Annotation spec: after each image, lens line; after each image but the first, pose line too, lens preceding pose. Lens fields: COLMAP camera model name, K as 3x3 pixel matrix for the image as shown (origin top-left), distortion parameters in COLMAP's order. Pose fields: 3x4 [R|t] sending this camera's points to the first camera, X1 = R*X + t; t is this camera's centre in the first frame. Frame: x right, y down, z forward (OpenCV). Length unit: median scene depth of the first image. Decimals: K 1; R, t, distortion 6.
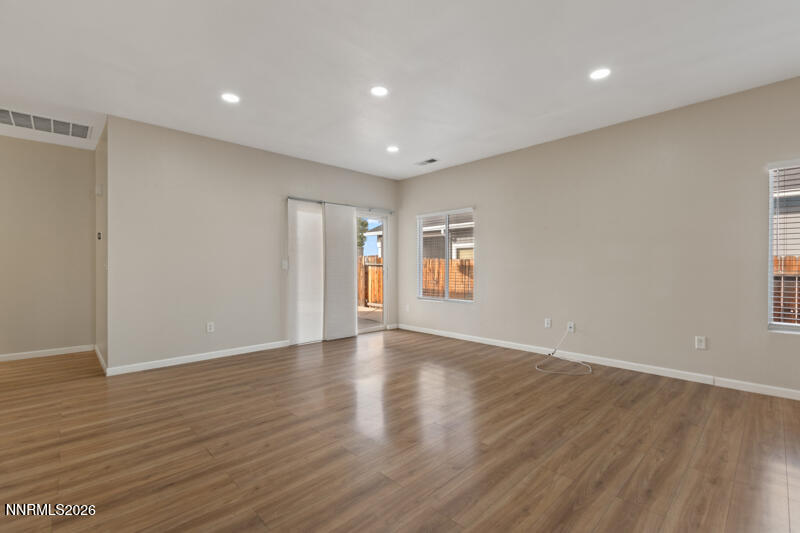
lens RADIAL K [[356.0, 0, 400.9], [0, 356.0, 267.4], [0, 0, 1]] dist [0.002176, 0.000192]
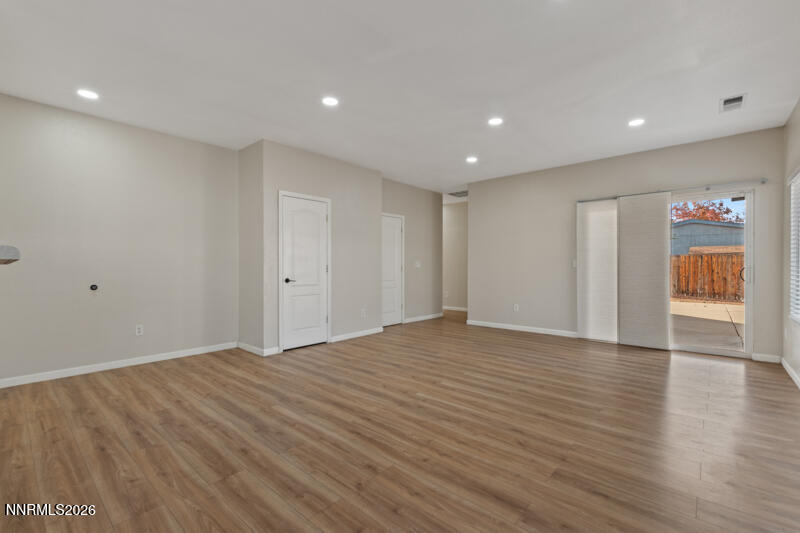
lens RADIAL K [[356.0, 0, 400.9], [0, 356.0, 267.4], [0, 0, 1]] dist [0.002176, 0.000192]
pose [[0.084858, 0.008568, -0.996356, 1.203444], [-0.002228, 0.999962, 0.008409, -0.004067], [0.996391, 0.001507, 0.084873, 0.617729]]
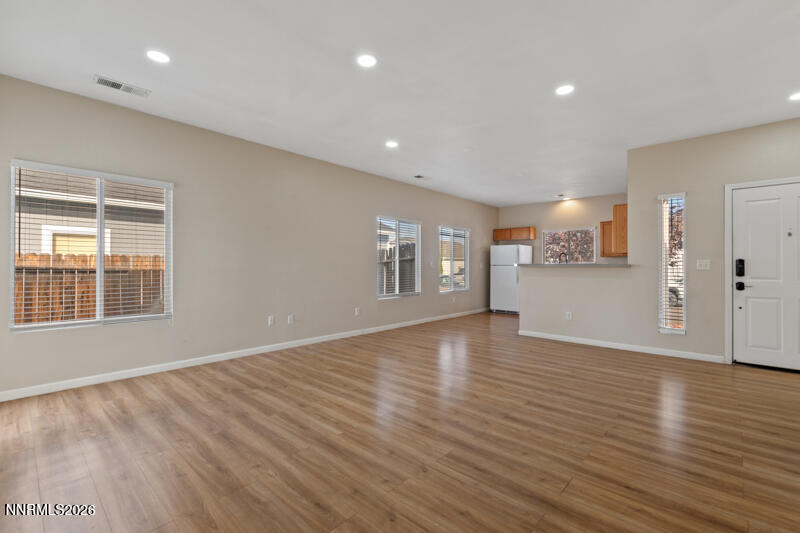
lens RADIAL K [[356.0, 0, 400.9], [0, 356.0, 267.4], [0, 0, 1]] dist [0.002176, 0.000192]
pose [[-0.069632, -0.001985, 0.997571, -0.977168], [0.000163, 0.999998, 0.002001, -0.000609], [-0.997573, 0.000302, -0.069631, 1.047173]]
